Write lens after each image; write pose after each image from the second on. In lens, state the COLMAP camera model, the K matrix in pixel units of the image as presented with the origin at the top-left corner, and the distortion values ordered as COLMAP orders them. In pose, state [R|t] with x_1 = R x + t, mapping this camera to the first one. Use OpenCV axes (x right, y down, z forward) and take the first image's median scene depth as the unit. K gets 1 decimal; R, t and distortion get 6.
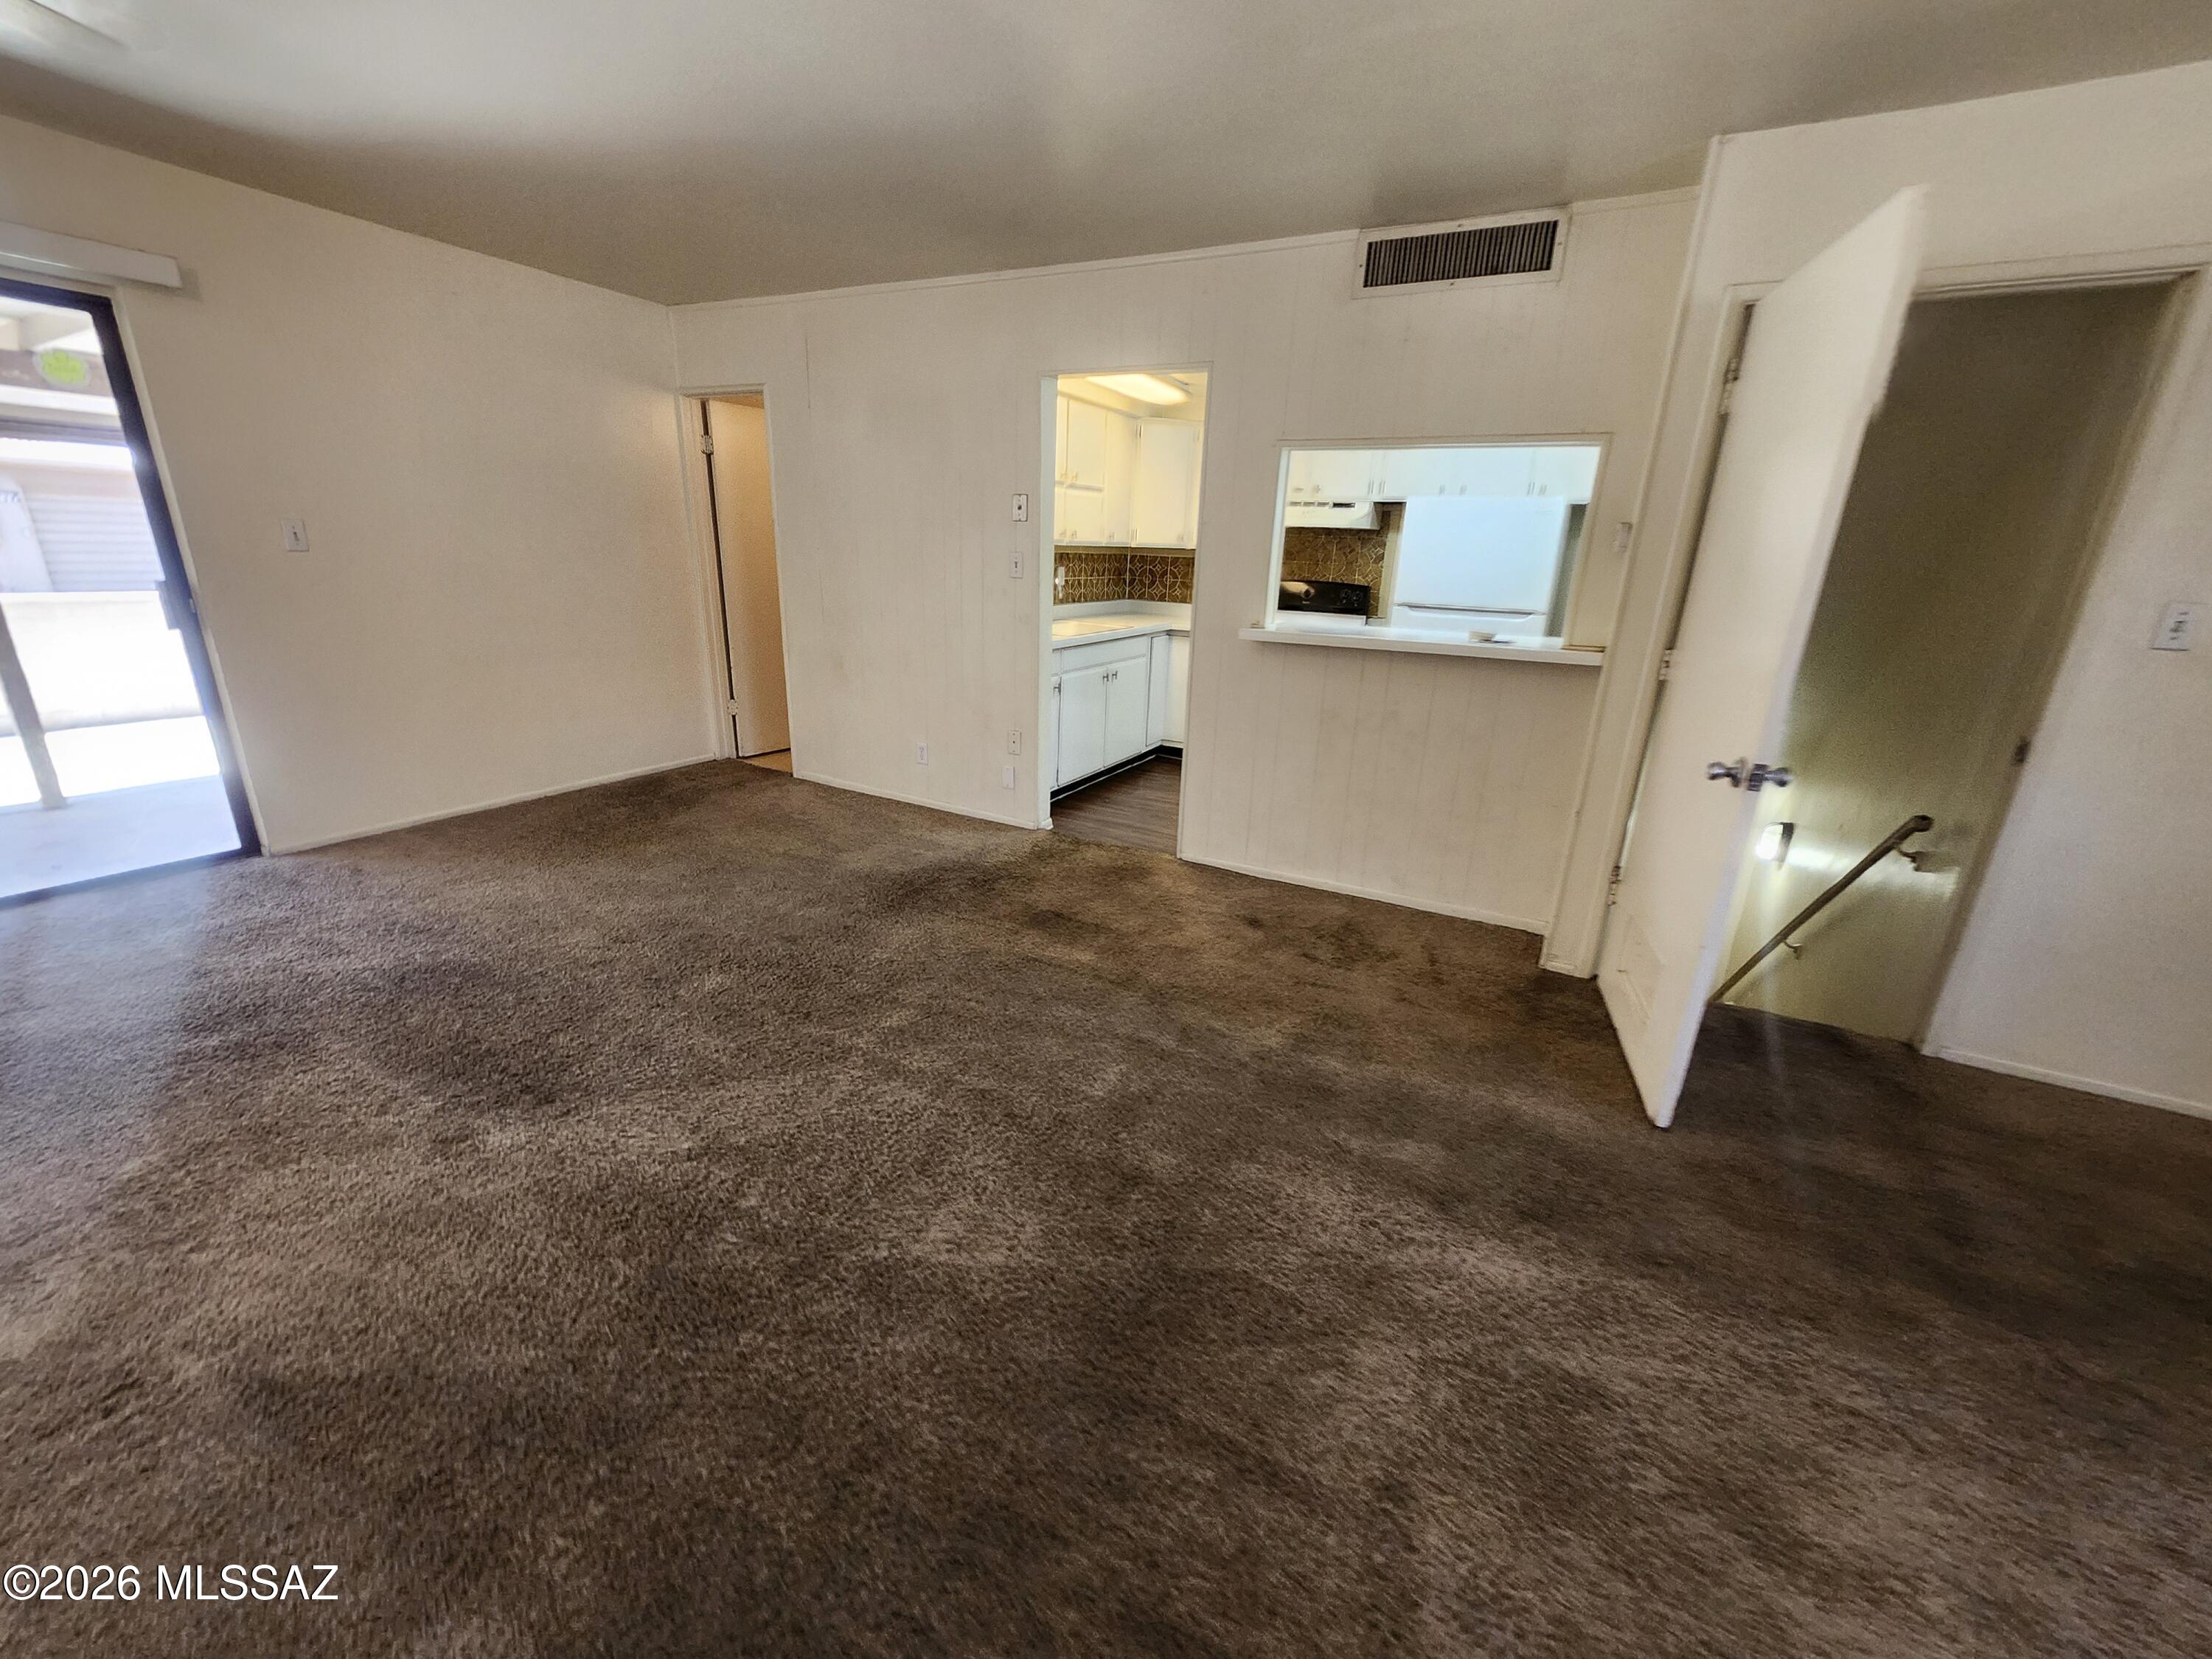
lens RADIAL K [[888.7, 0, 1106.0], [0, 888.7, 829.5], [0, 0, 1]] dist [-0.001627, -0.000207]
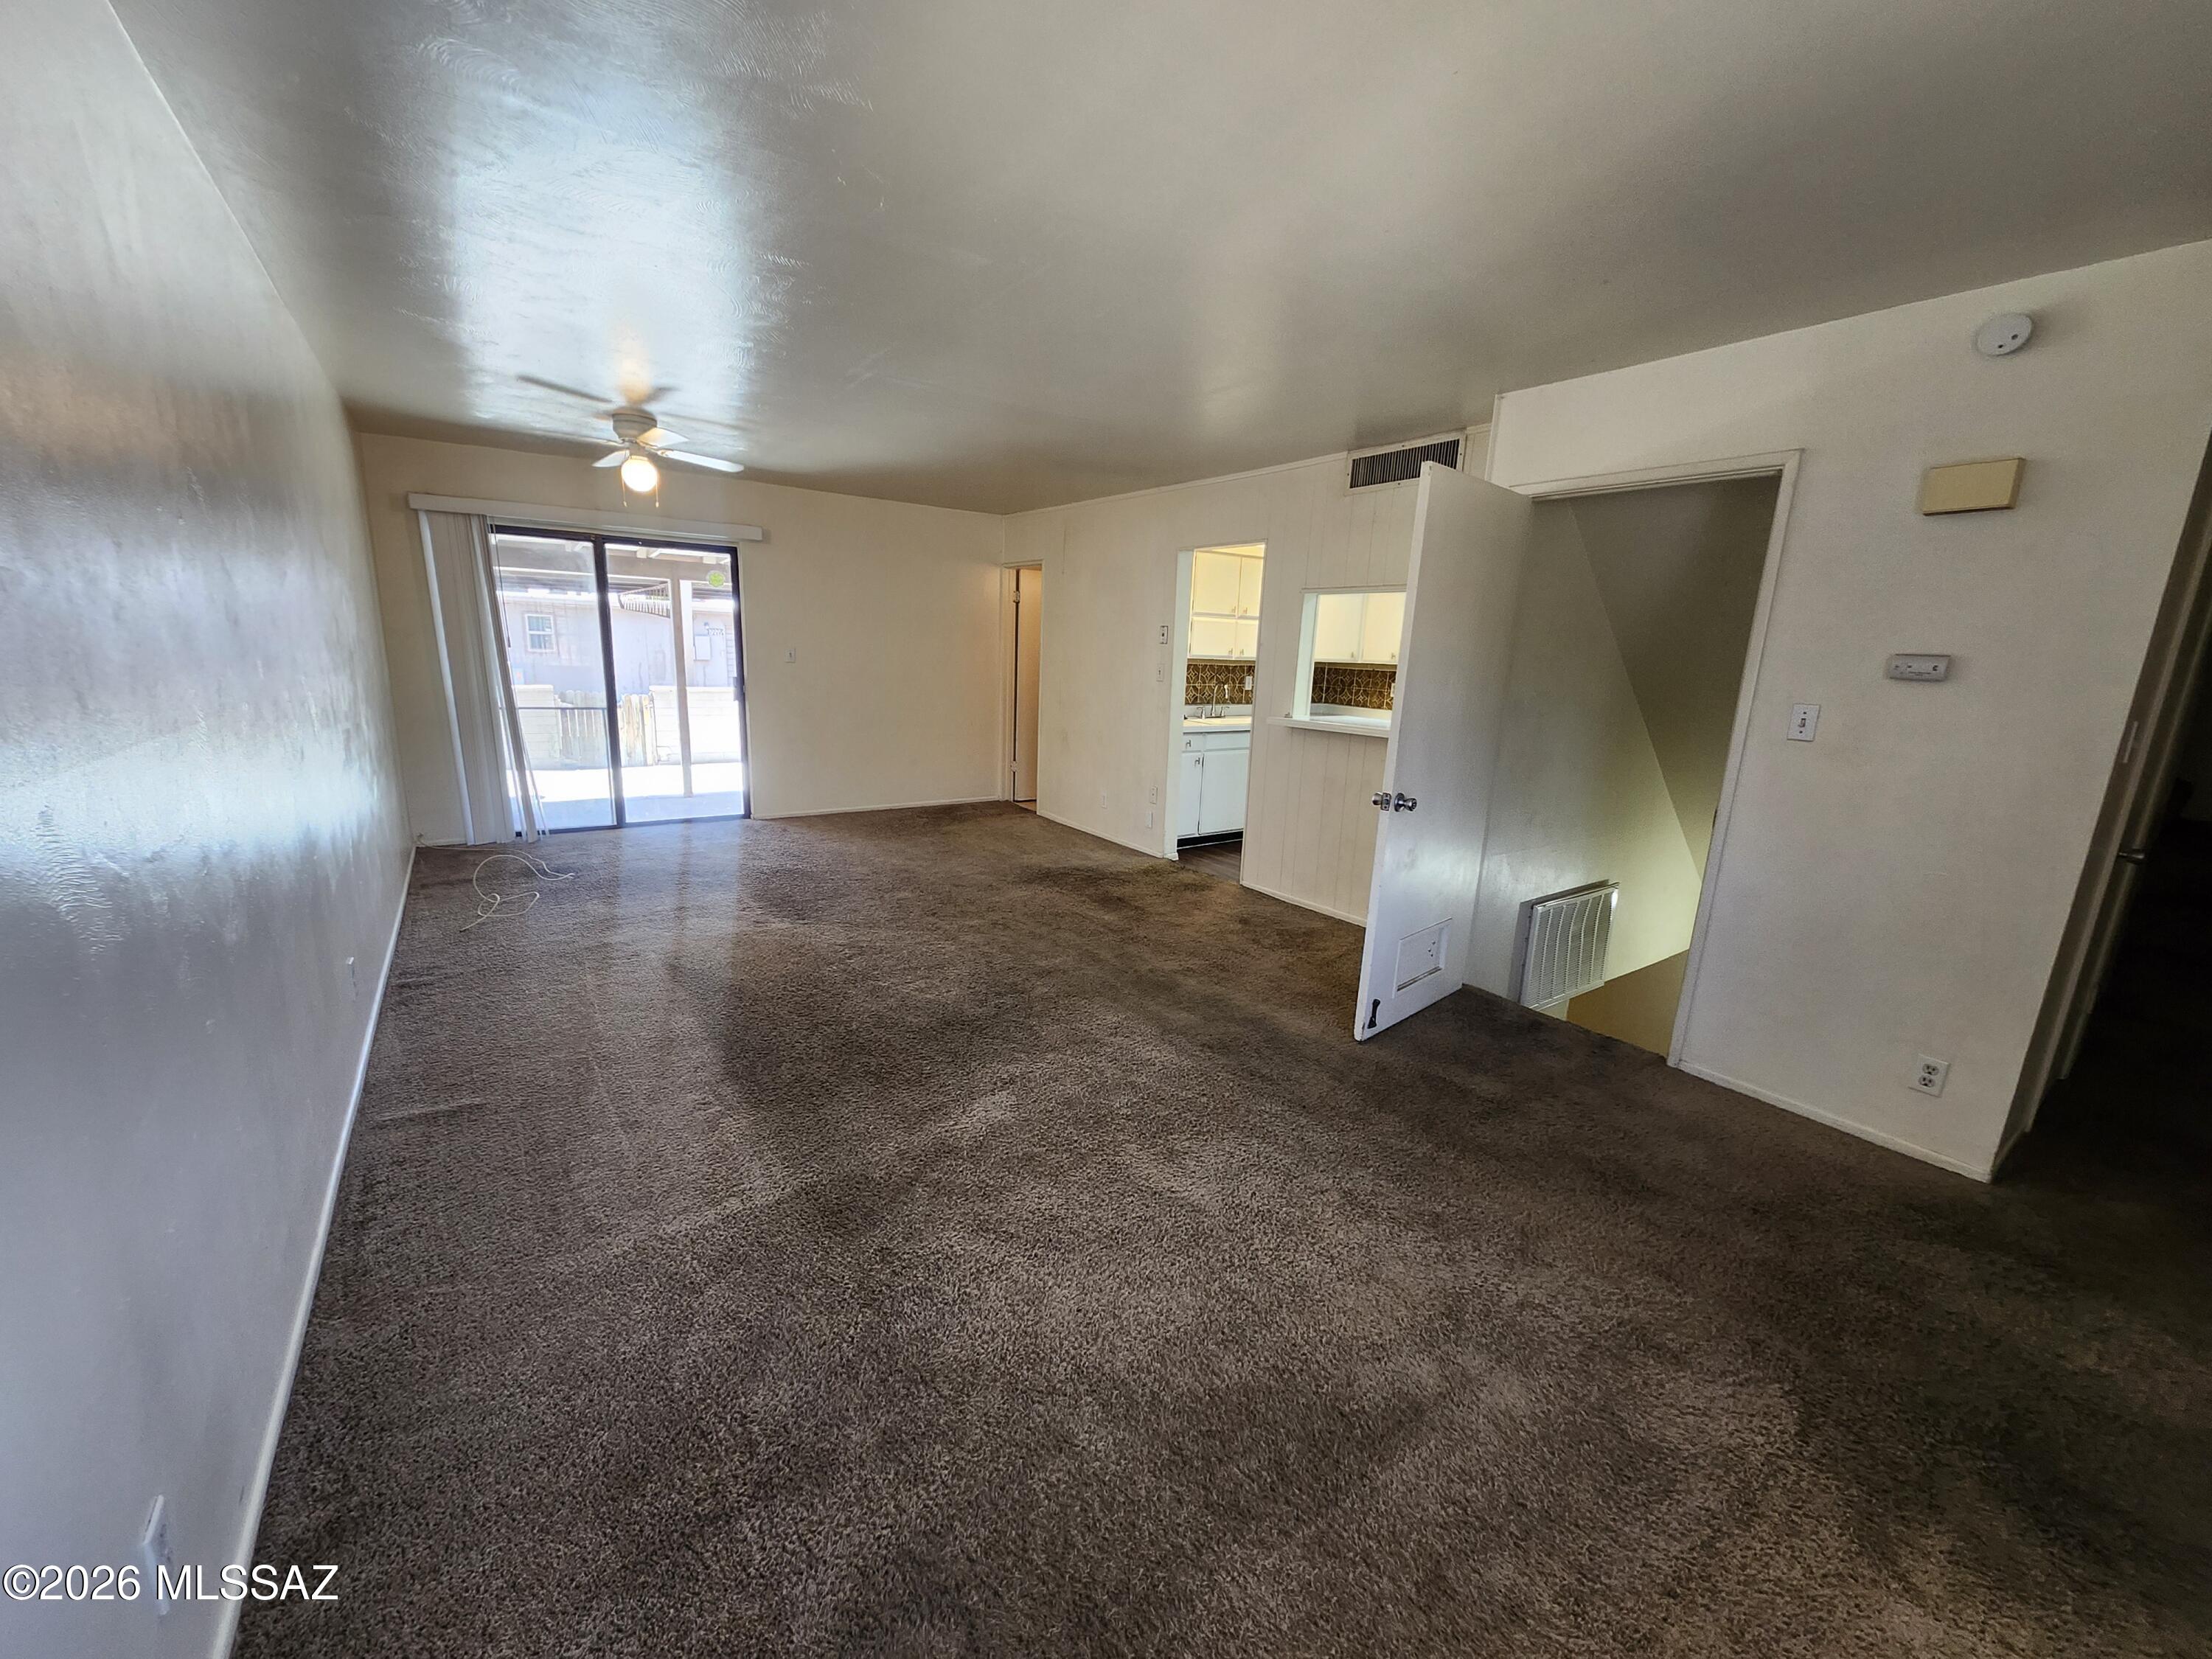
lens RADIAL K [[873.1, 0, 1082.3], [0, 873.1, 830.3], [0, 0, 1]] dist [-0.000511, 0.000025]
pose [[0.886539, 0.088373, -0.454134, 0.567419], [-0.141252, 0.986421, -0.083793, 0.117689], [0.440563, 0.138433, 0.886984, -0.363902]]
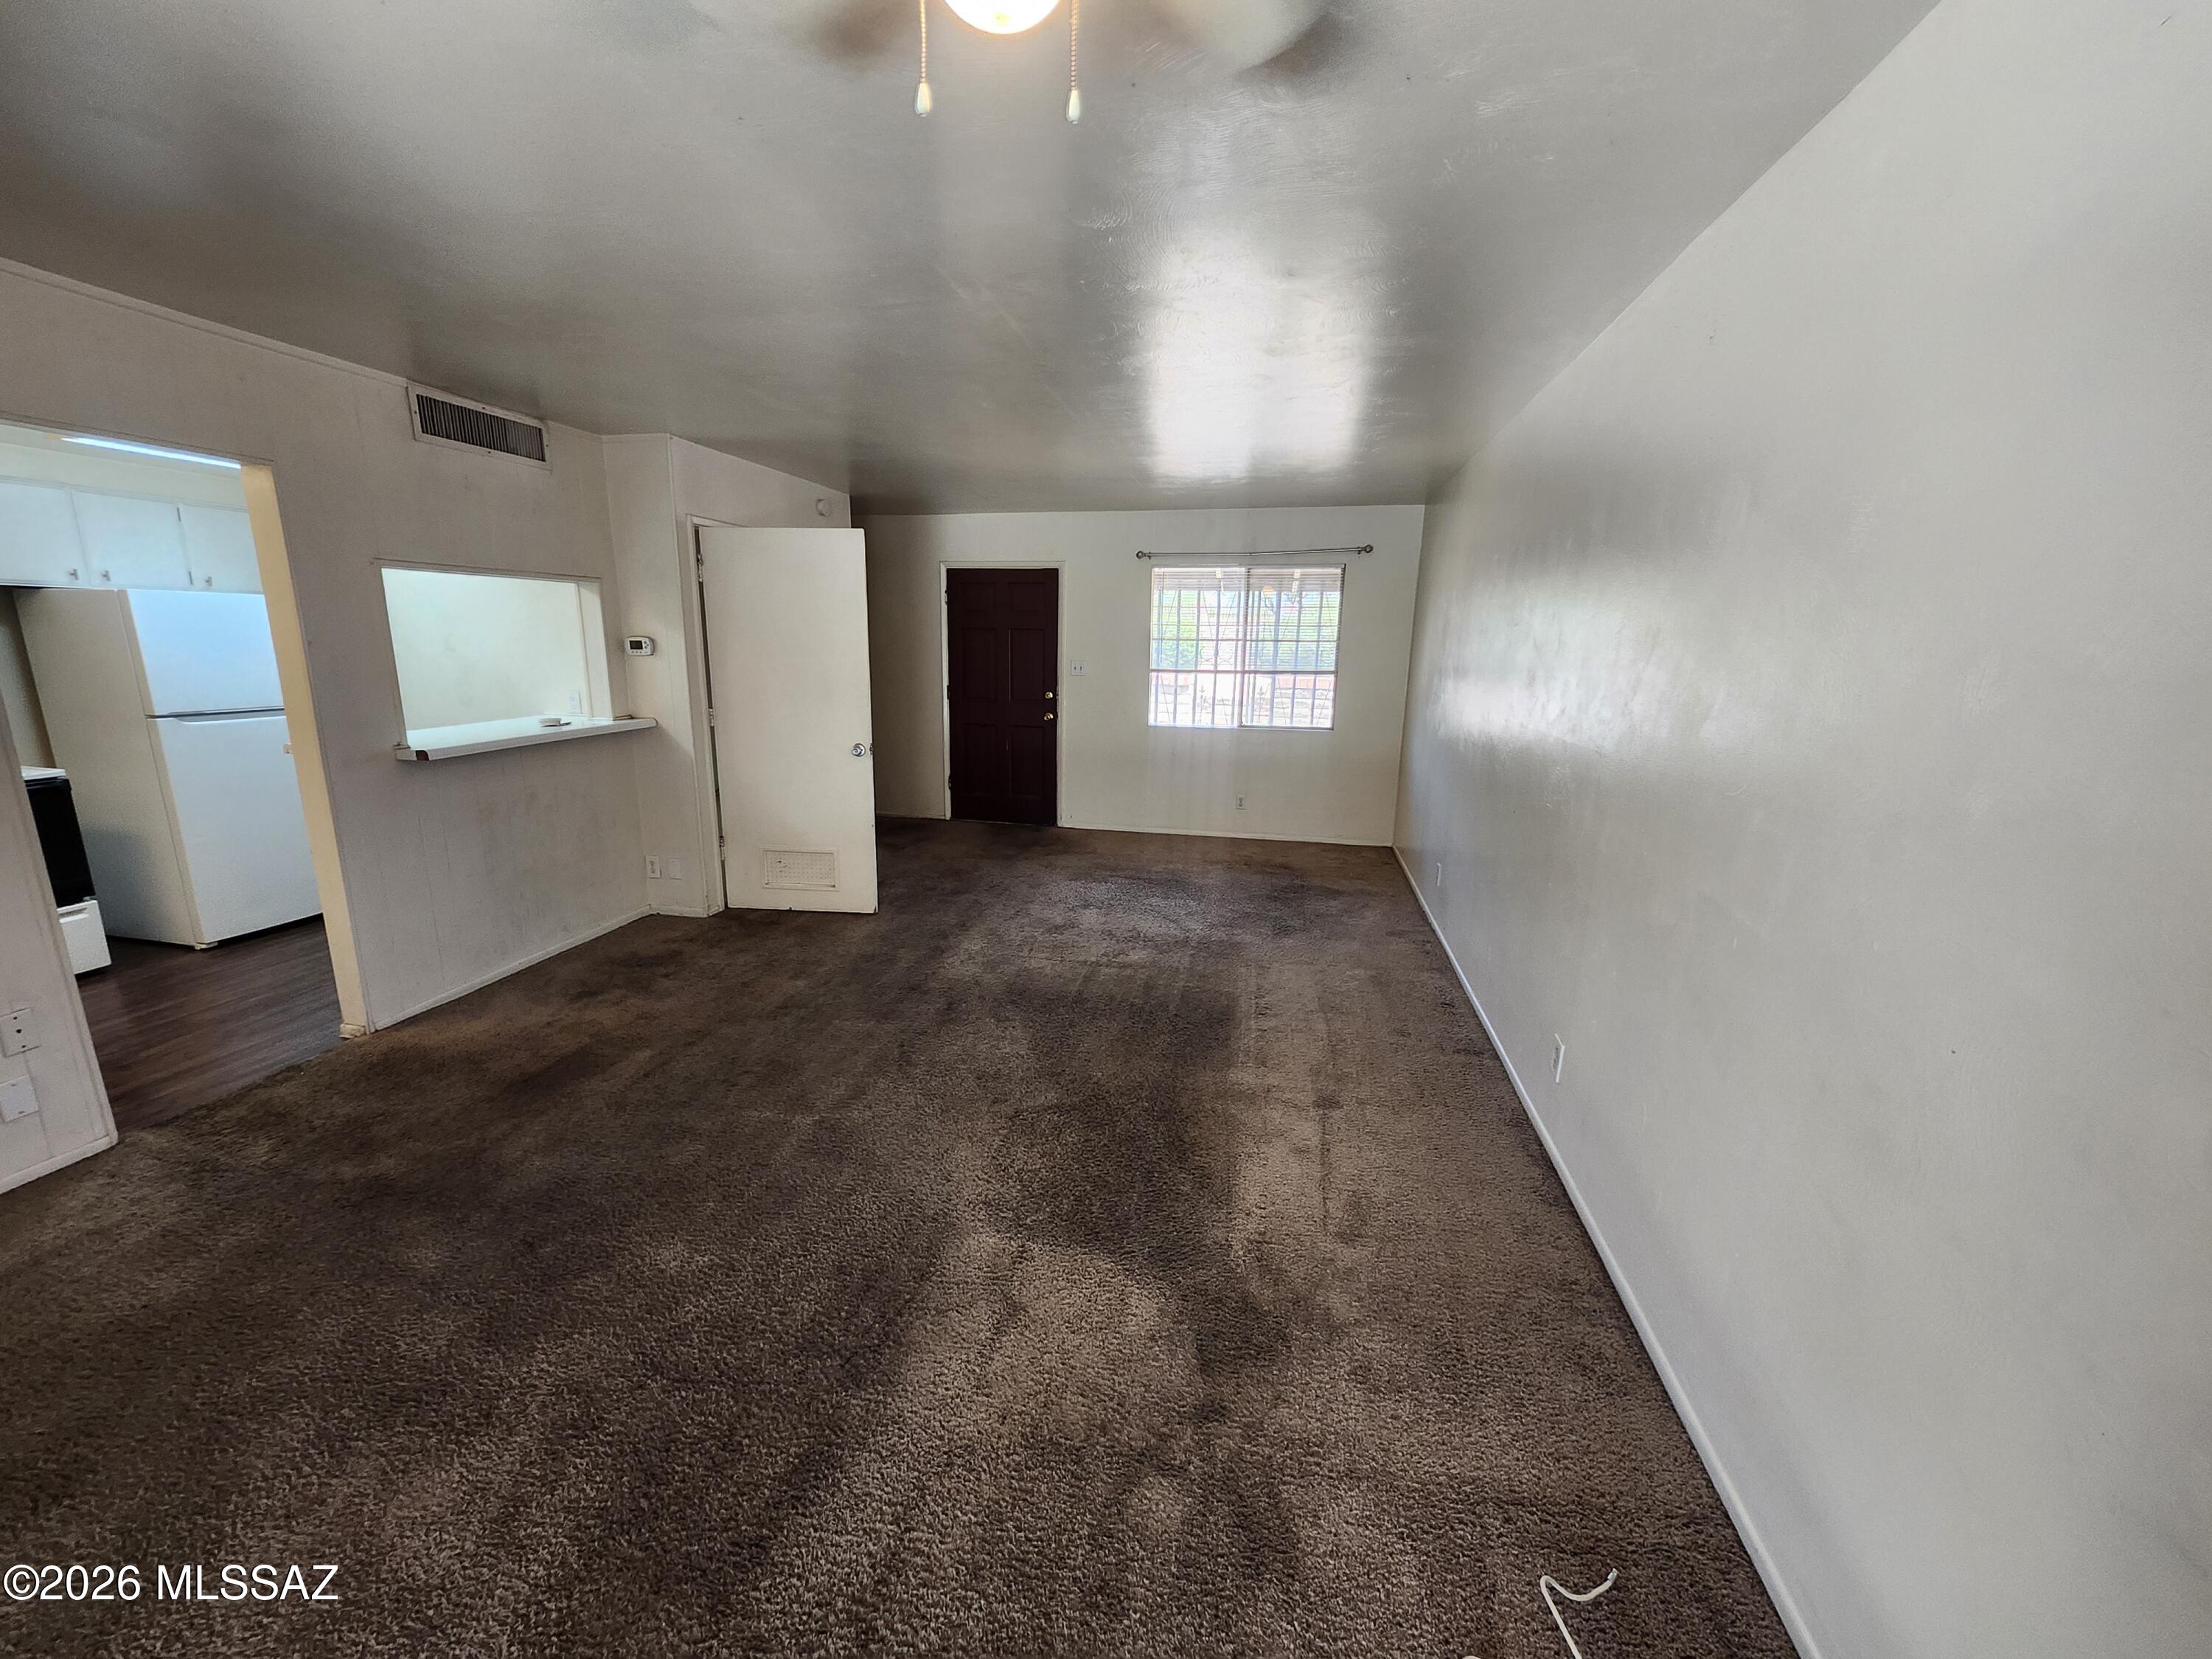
lens RADIAL K [[873.1, 0, 1082.3], [0, 873.1, 830.3], [0, 0, 1]] dist [-0.000511, 0.000025]
pose [[-0.262996, -0.254124, 0.930728, -0.994433], [0.262525, 0.909439, 0.322493, -0.280845], [-0.928393, 0.329153, -0.172465, 0.557725]]
